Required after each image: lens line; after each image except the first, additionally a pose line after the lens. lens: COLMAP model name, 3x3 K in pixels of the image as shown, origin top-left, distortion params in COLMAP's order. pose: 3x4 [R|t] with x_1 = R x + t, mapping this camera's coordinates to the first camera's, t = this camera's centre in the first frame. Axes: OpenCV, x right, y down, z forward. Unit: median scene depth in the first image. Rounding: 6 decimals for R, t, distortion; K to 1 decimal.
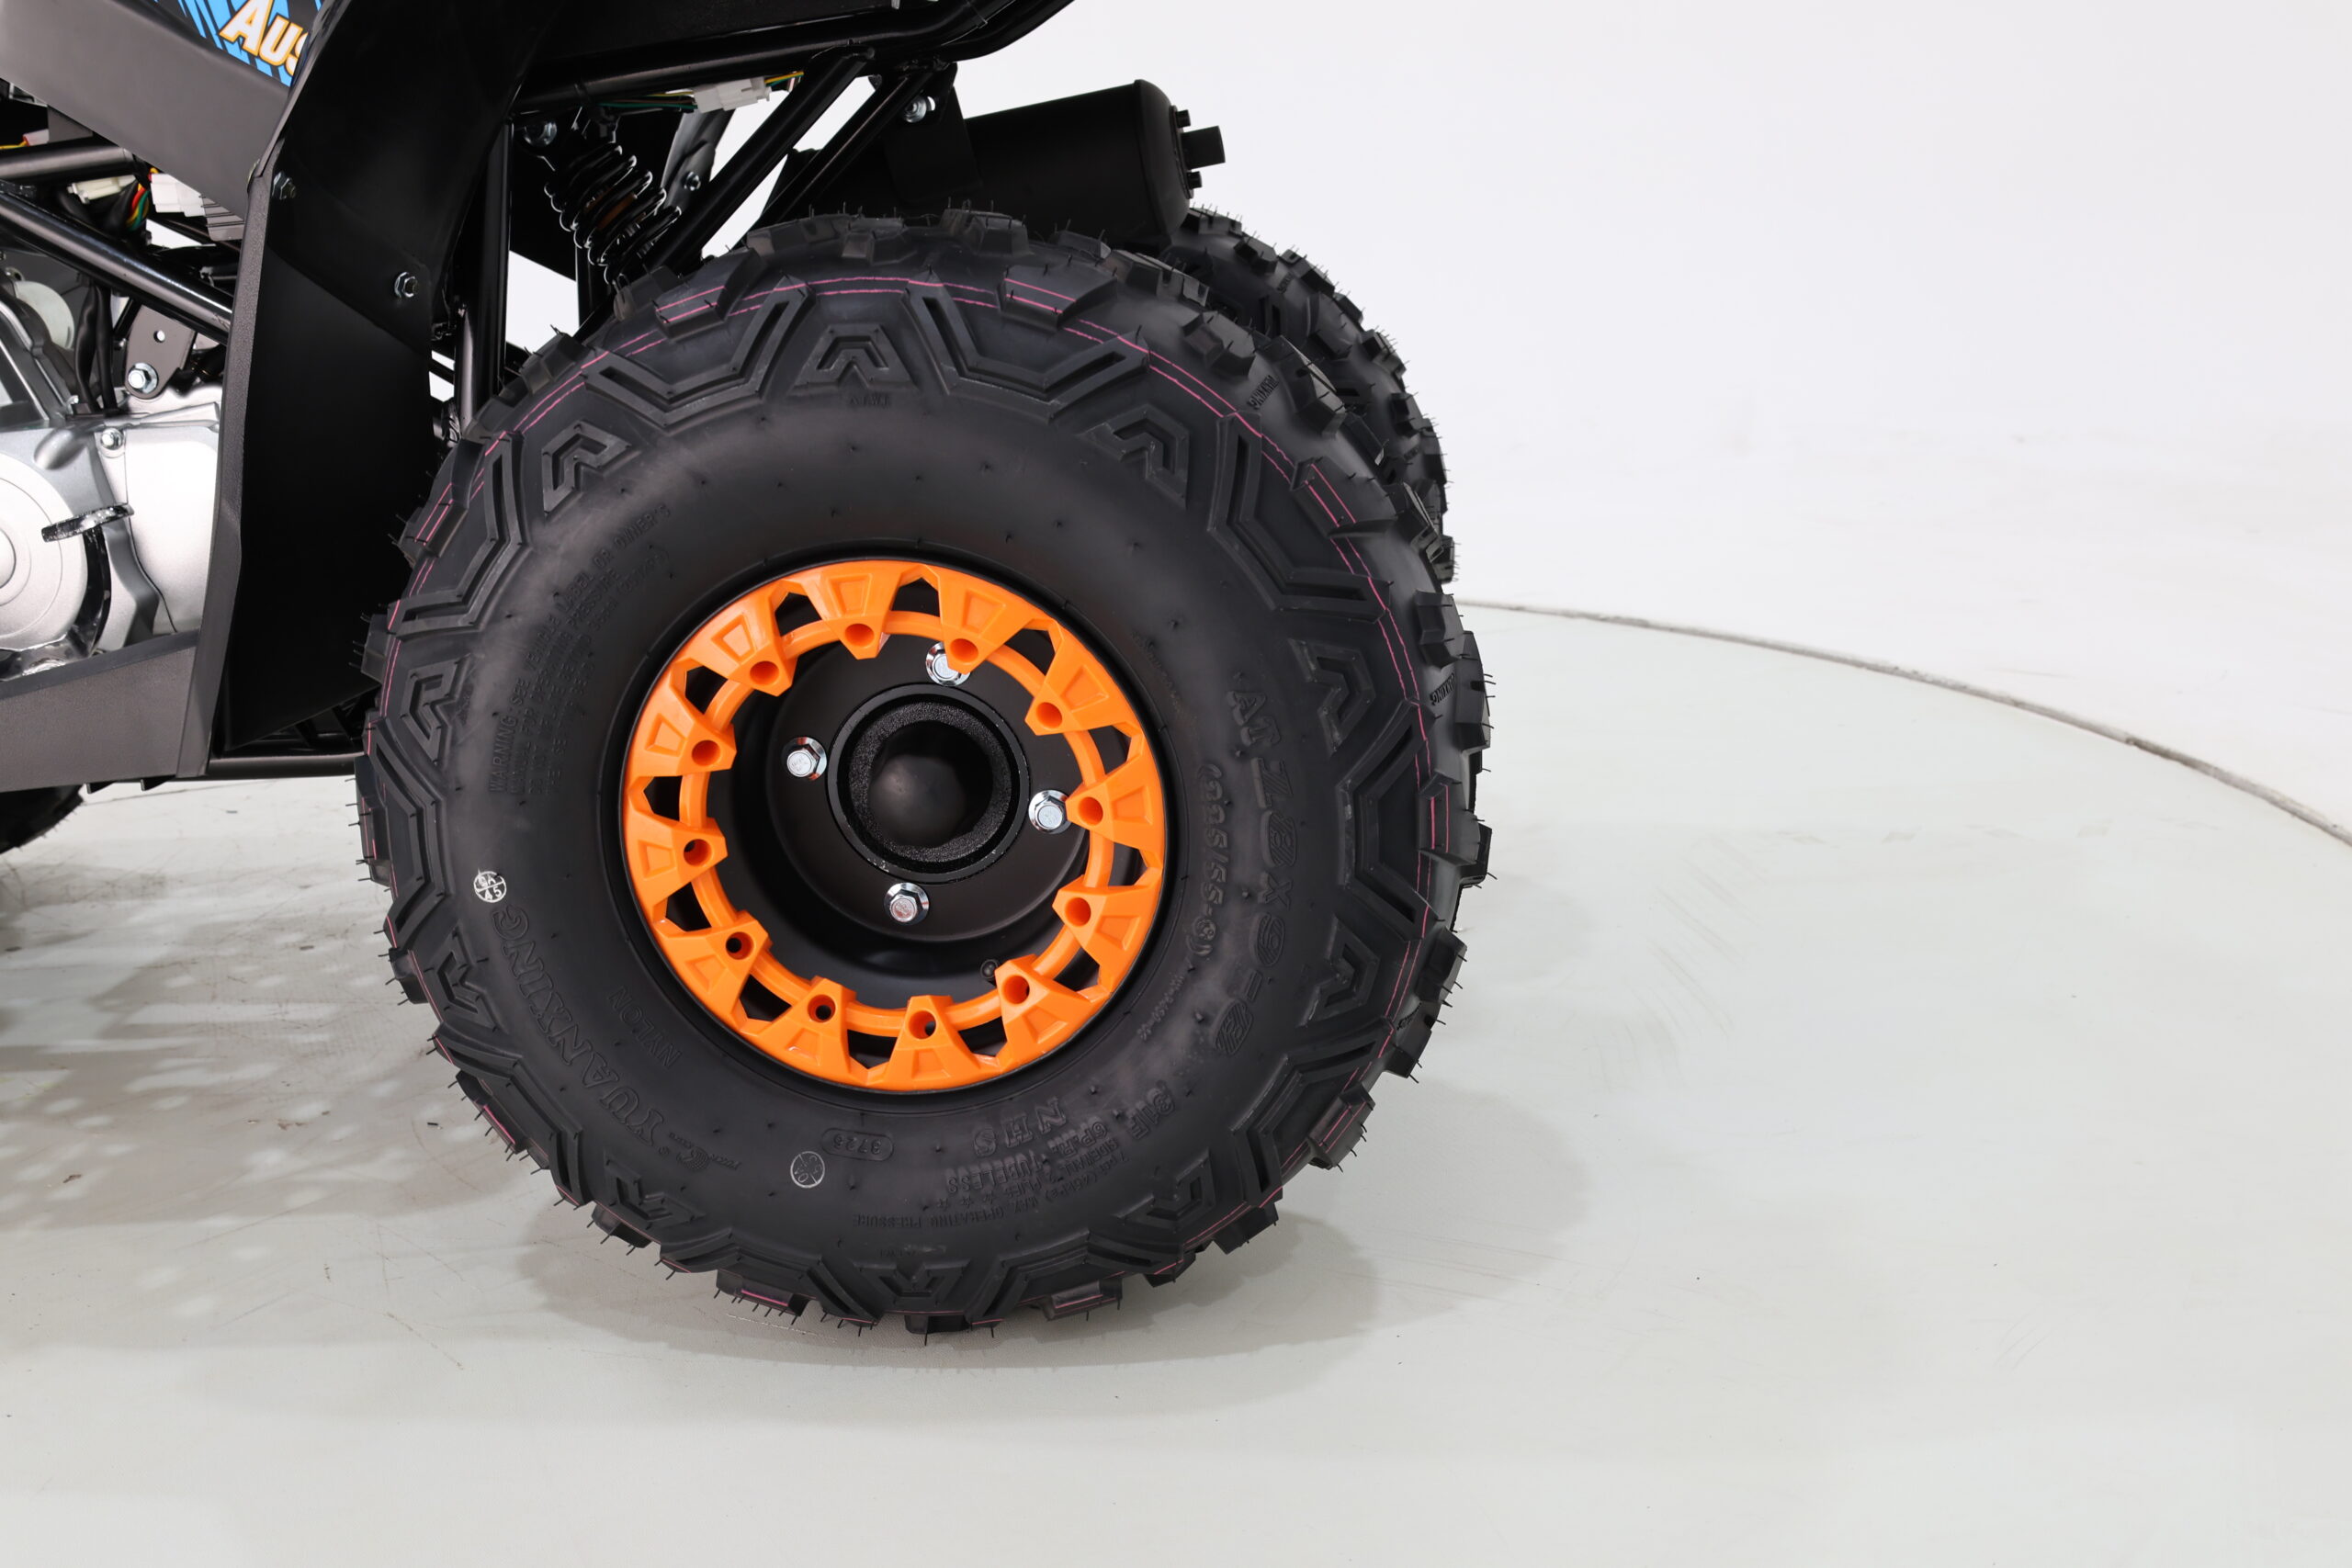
lens RADIAL K [[2536.3, 0, 1180.9], [0, 2536.3, 802.8], [0, 0, 1]] dist [0.009833, 0.000000]
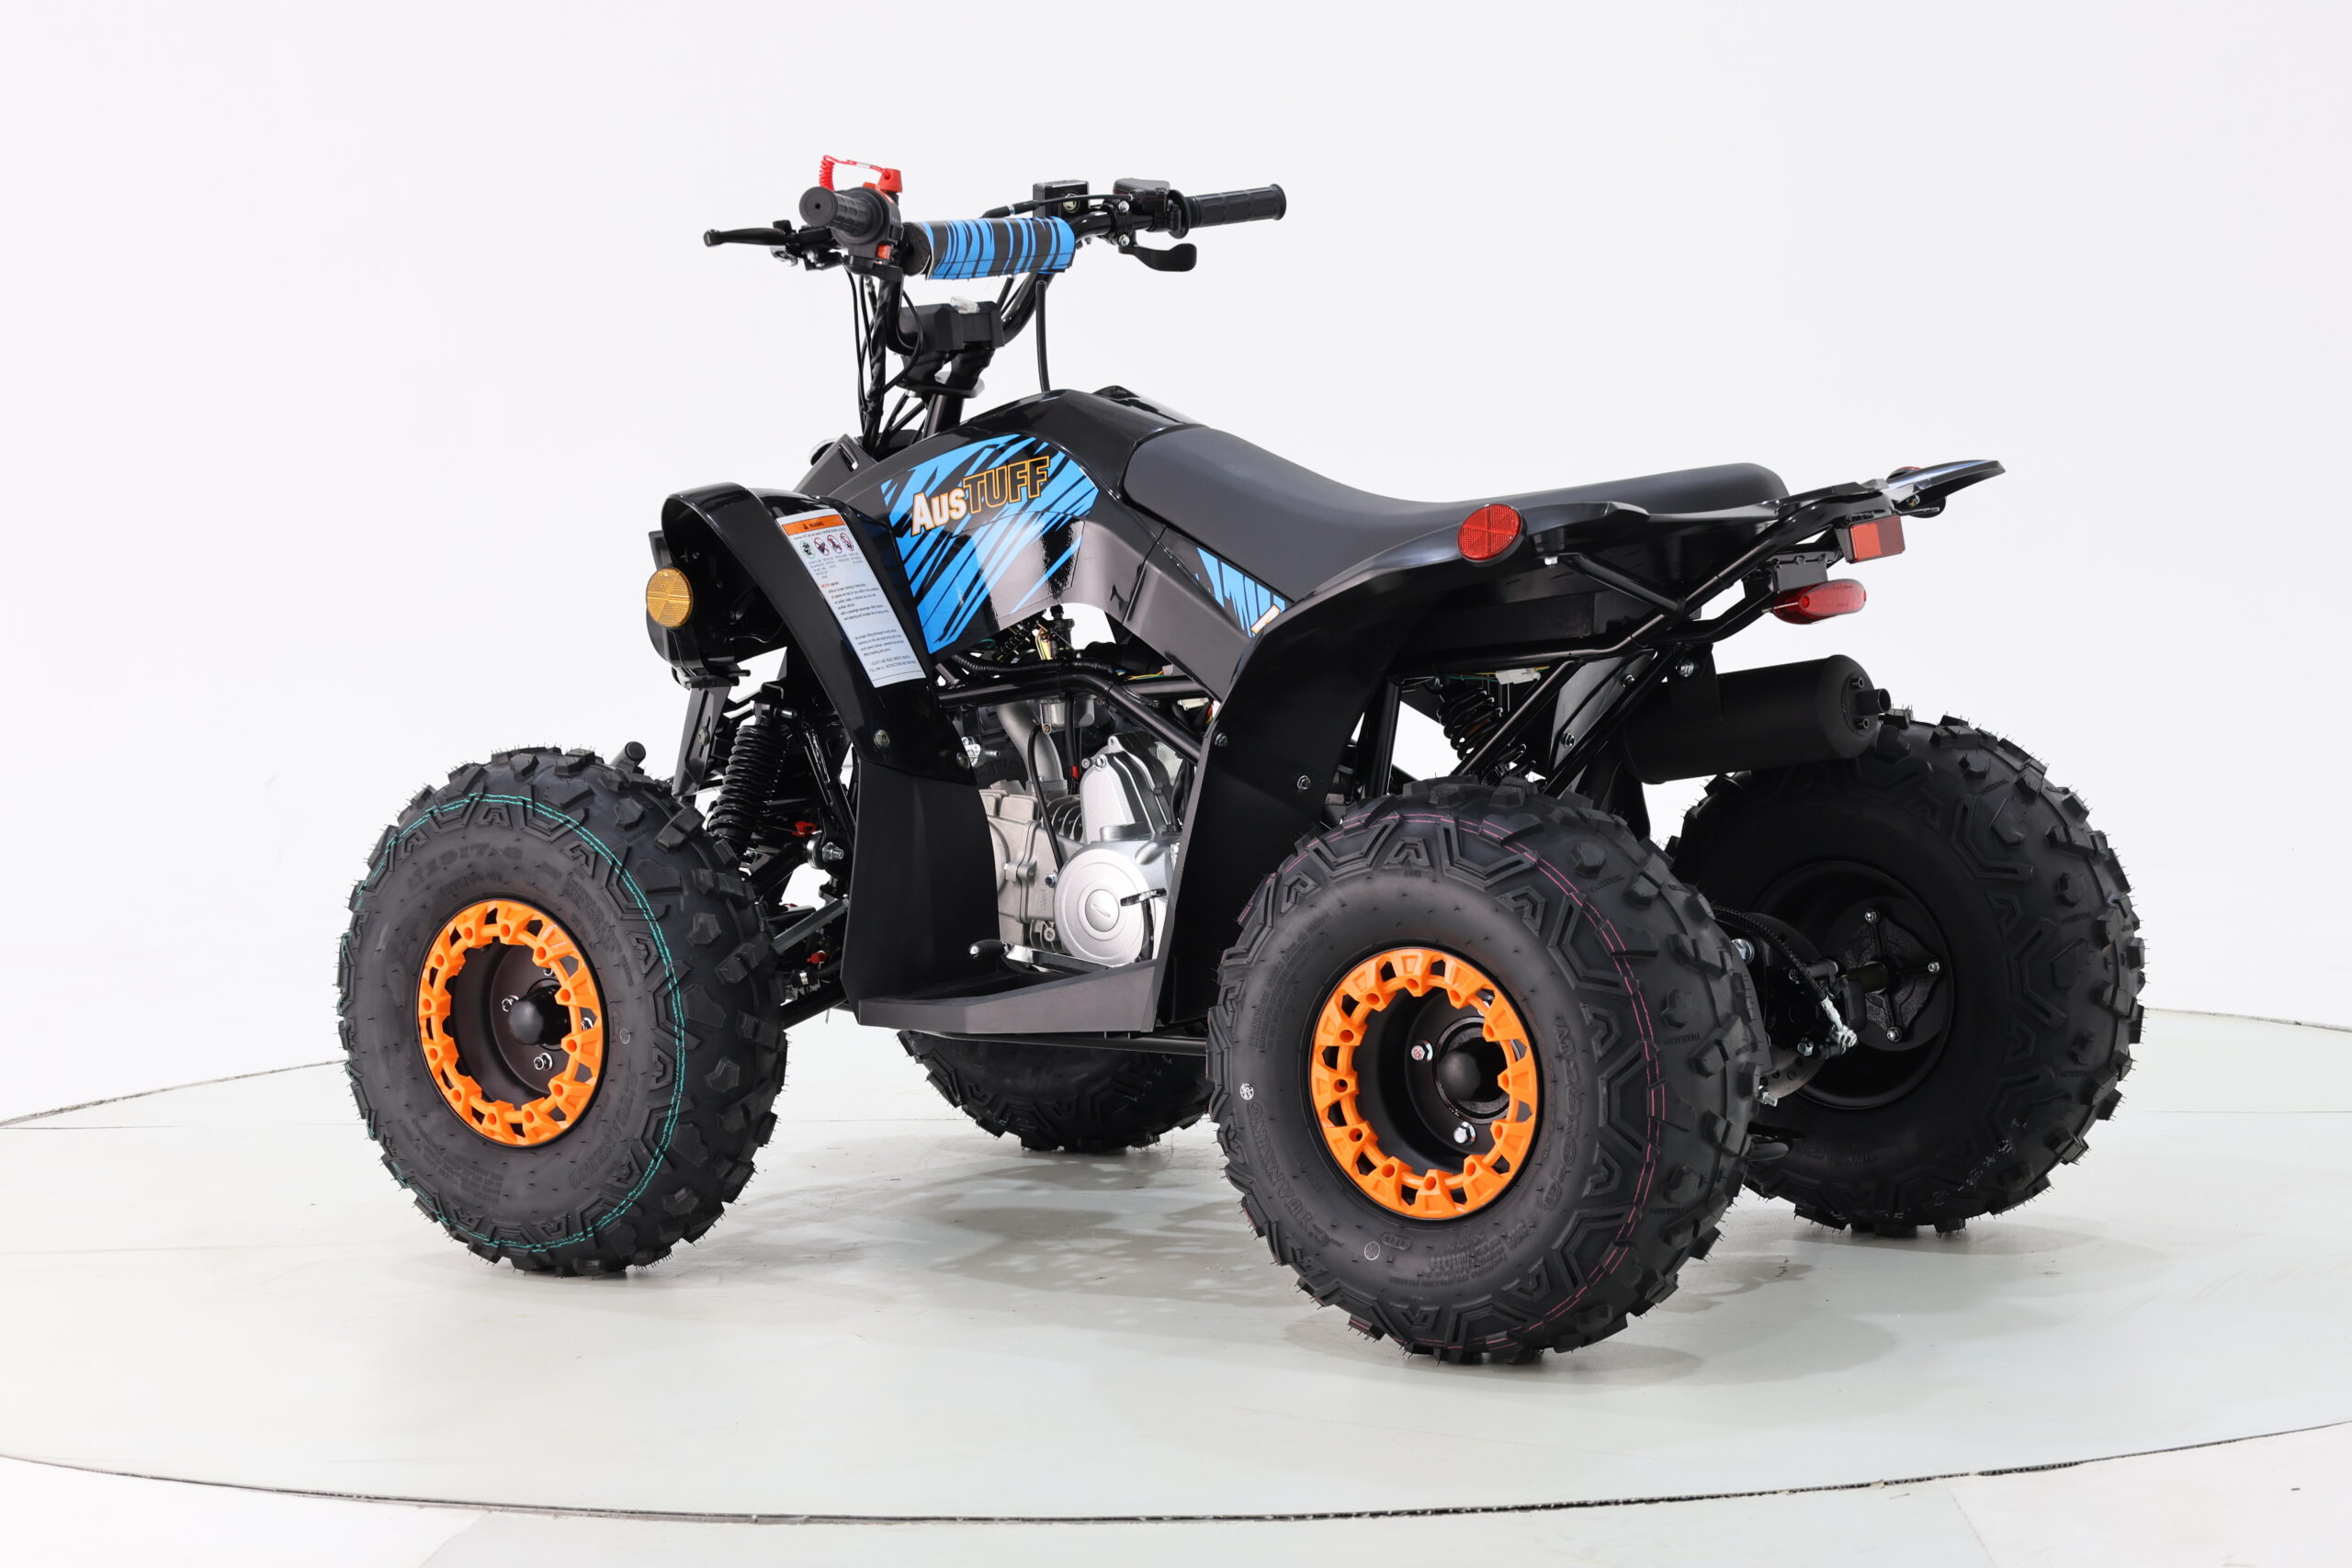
lens RADIAL K [[6452.8, 0, 1176.6], [0, 6452.8, 781.8], [0, 0, 1]] dist [0.145043, 0.000000]
pose [[0.854608, 0.070098, -0.514521, 2.316472], [-0.134746, 0.986842, -0.089364, 0.256723], [0.501486, 0.145701, 0.852809, -3.469400]]
